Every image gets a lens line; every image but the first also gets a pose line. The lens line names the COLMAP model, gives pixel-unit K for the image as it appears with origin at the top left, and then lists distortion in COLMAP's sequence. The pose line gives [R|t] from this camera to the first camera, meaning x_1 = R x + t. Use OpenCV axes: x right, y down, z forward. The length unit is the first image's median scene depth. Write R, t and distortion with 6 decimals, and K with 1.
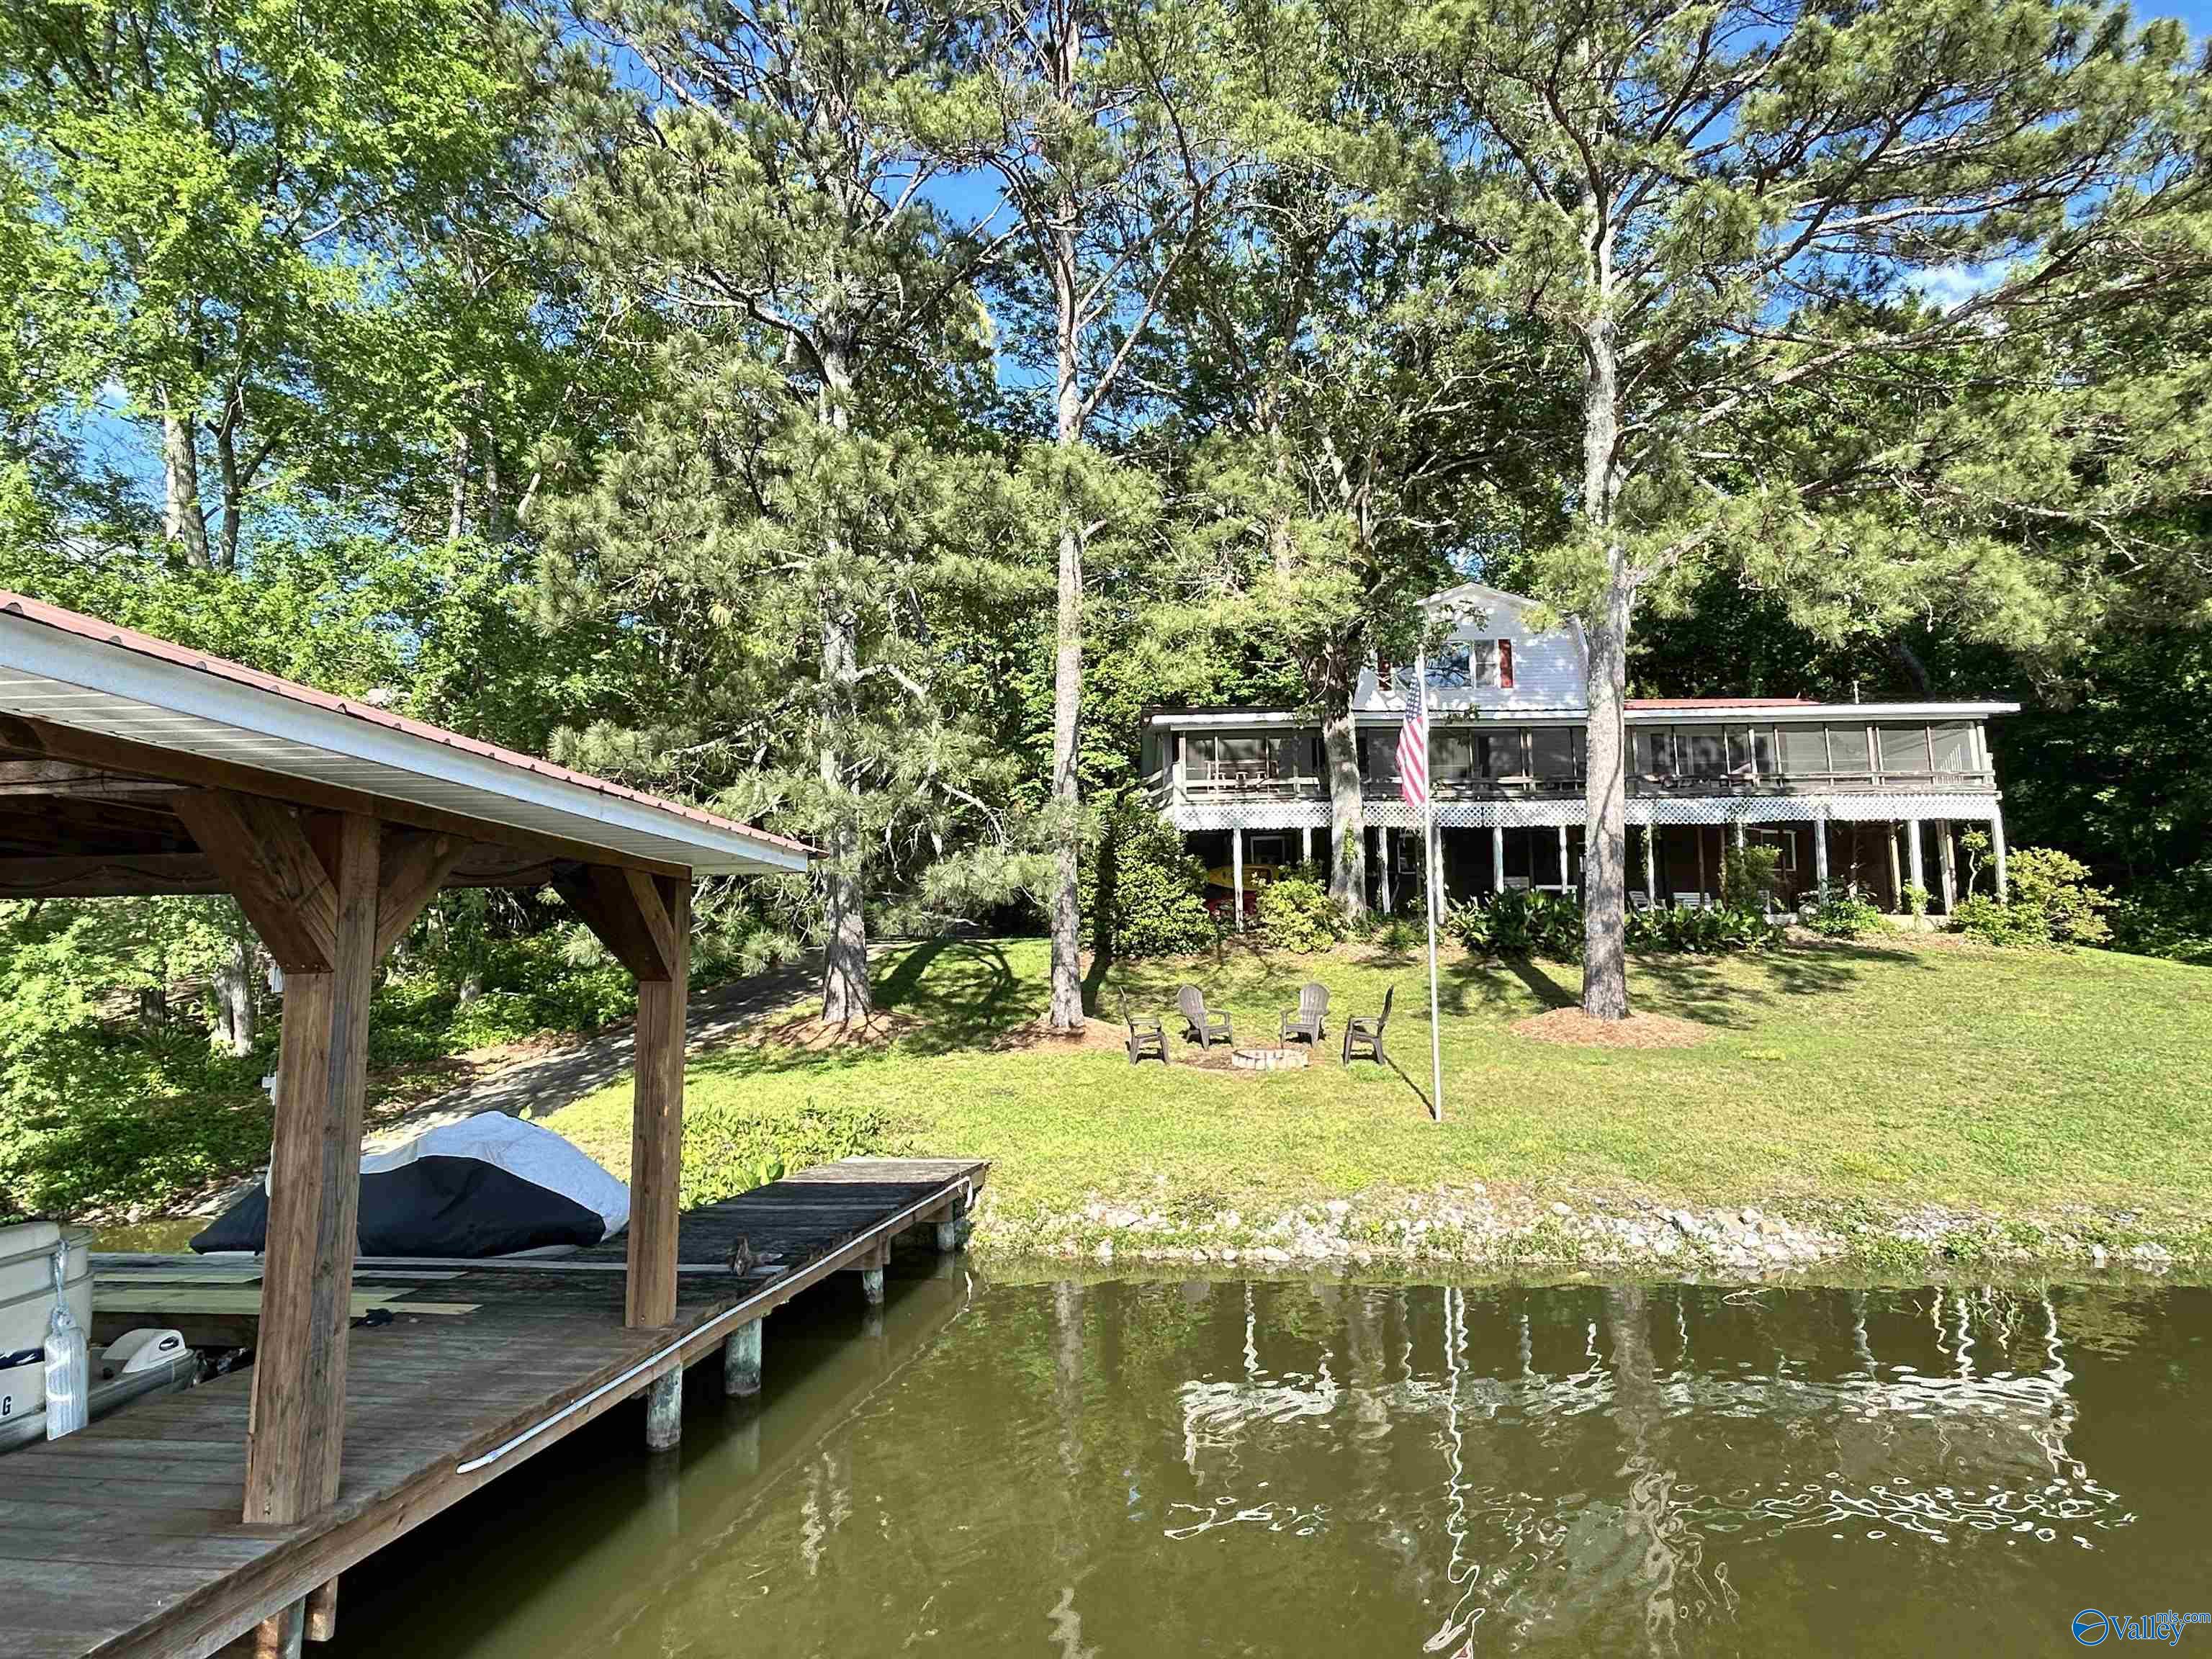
lens RADIAL K [[1233.1, 0, 1106.0], [0, 1233.1, 829.5], [0, 0, 1]] dist [-0.002375, 0.001702]
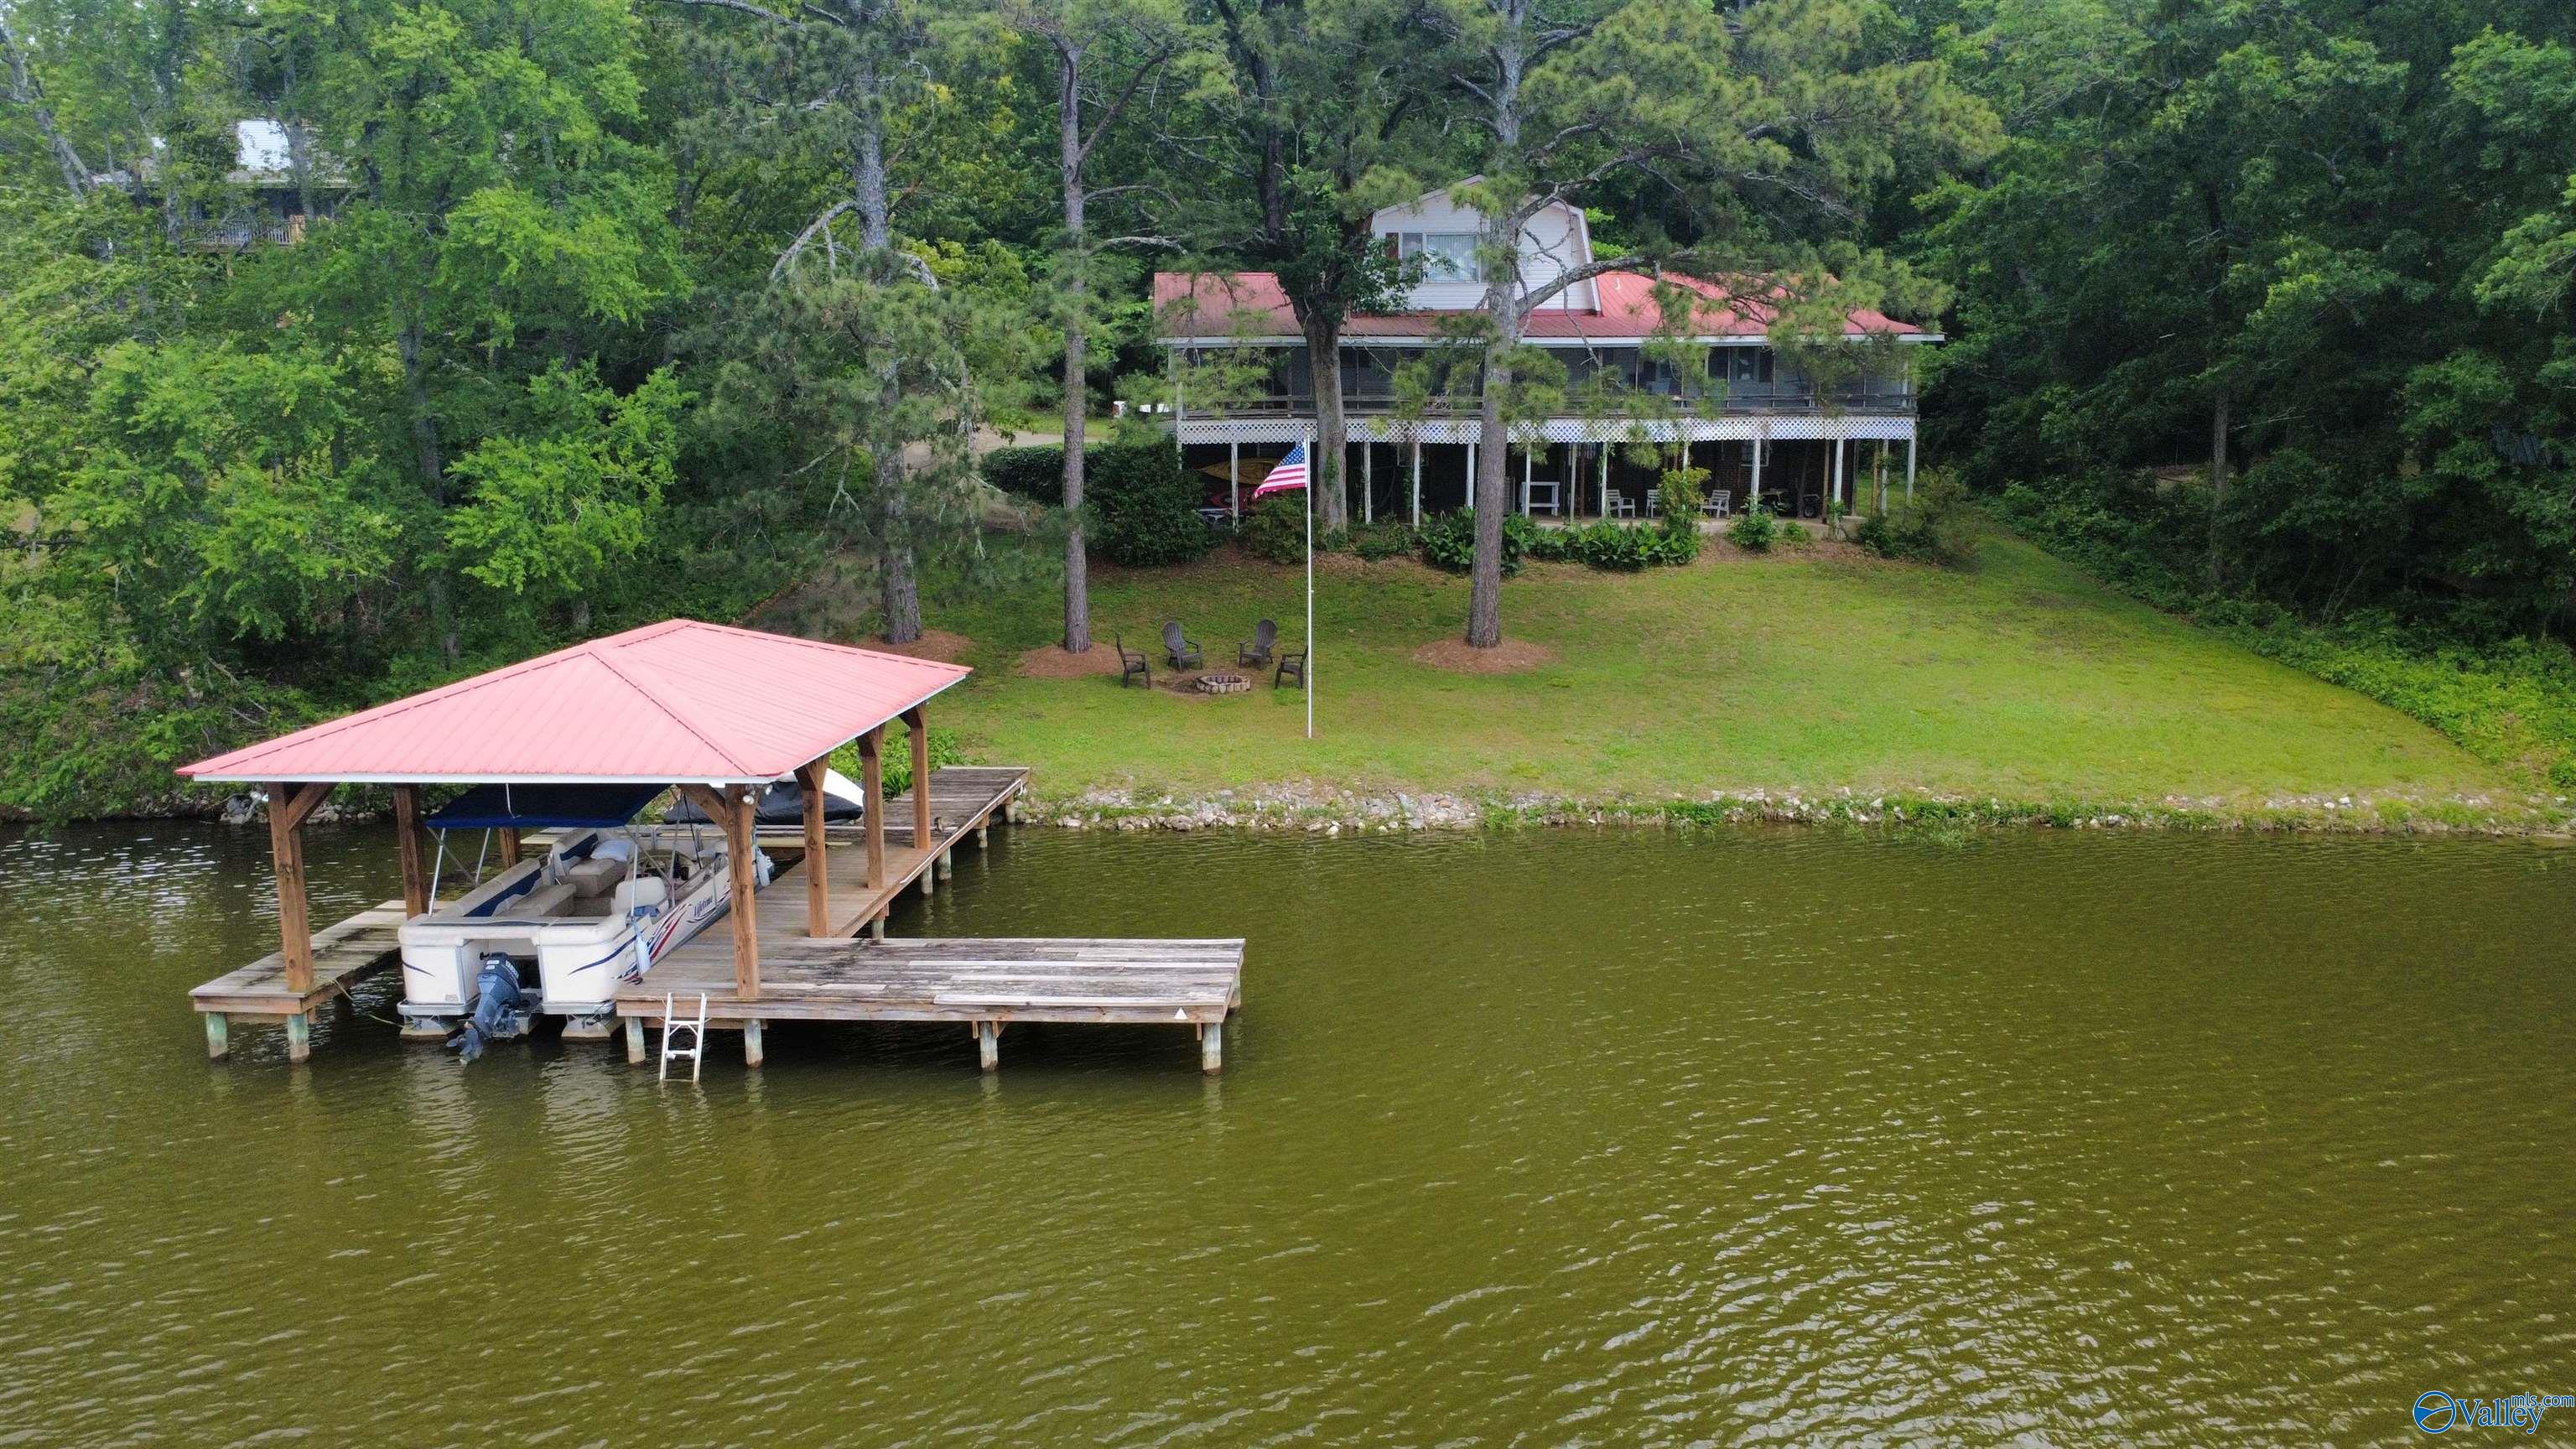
lens RADIAL K [[1854.9, 0, 1252.4], [0, 1854.9, 736.4], [0, 0, 1]] dist [0.004207, 0.001758]
pose [[0.998098, -0.005571, 0.061399, 0.024865], [-0.012330, 0.957749, 0.287342, -0.239751], [-0.060406, -0.287553, 0.955858, -0.679793]]
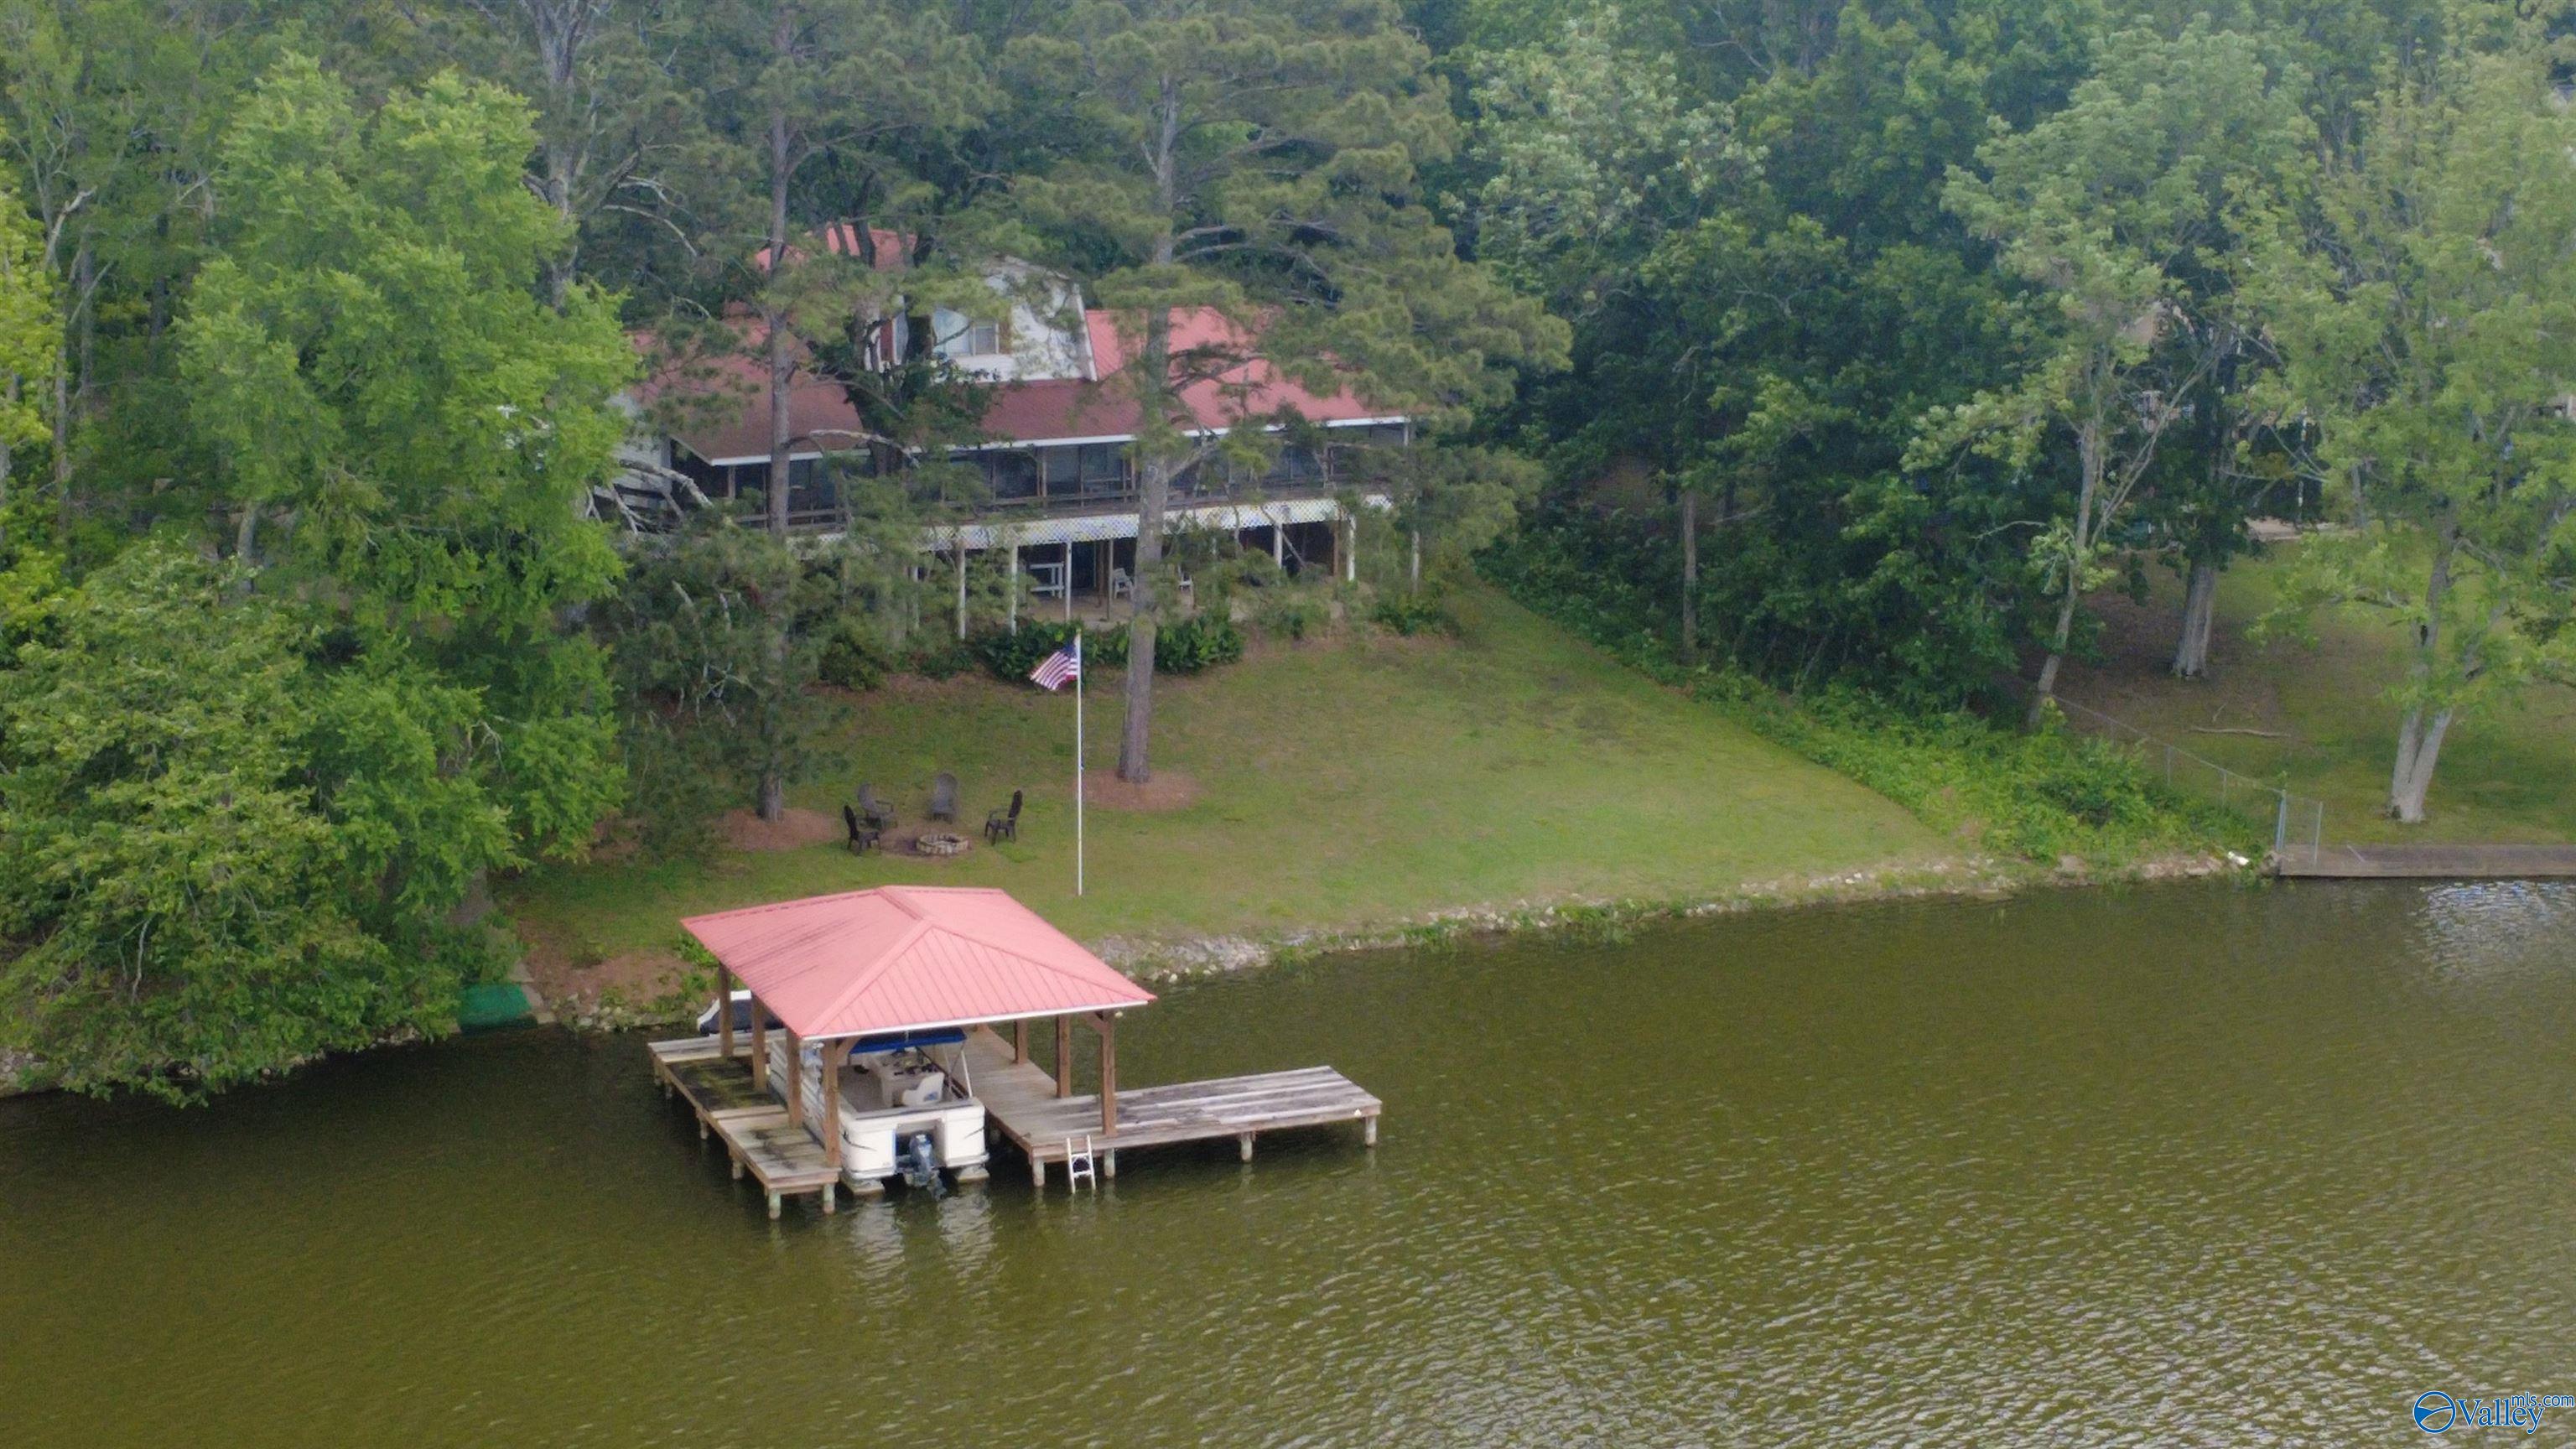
lens RADIAL K [[3750.3, 0, 1288.0], [0, 3750.3, 724.5], [0, 0, 1]] dist [-0.012188, -0.014037]
pose [[0.863414, -0.079688, 0.498164, -1.143414], [-0.078465, 0.954219, 0.288635, -0.842778], [-0.498358, -0.288300, 0.817633, -1.864846]]
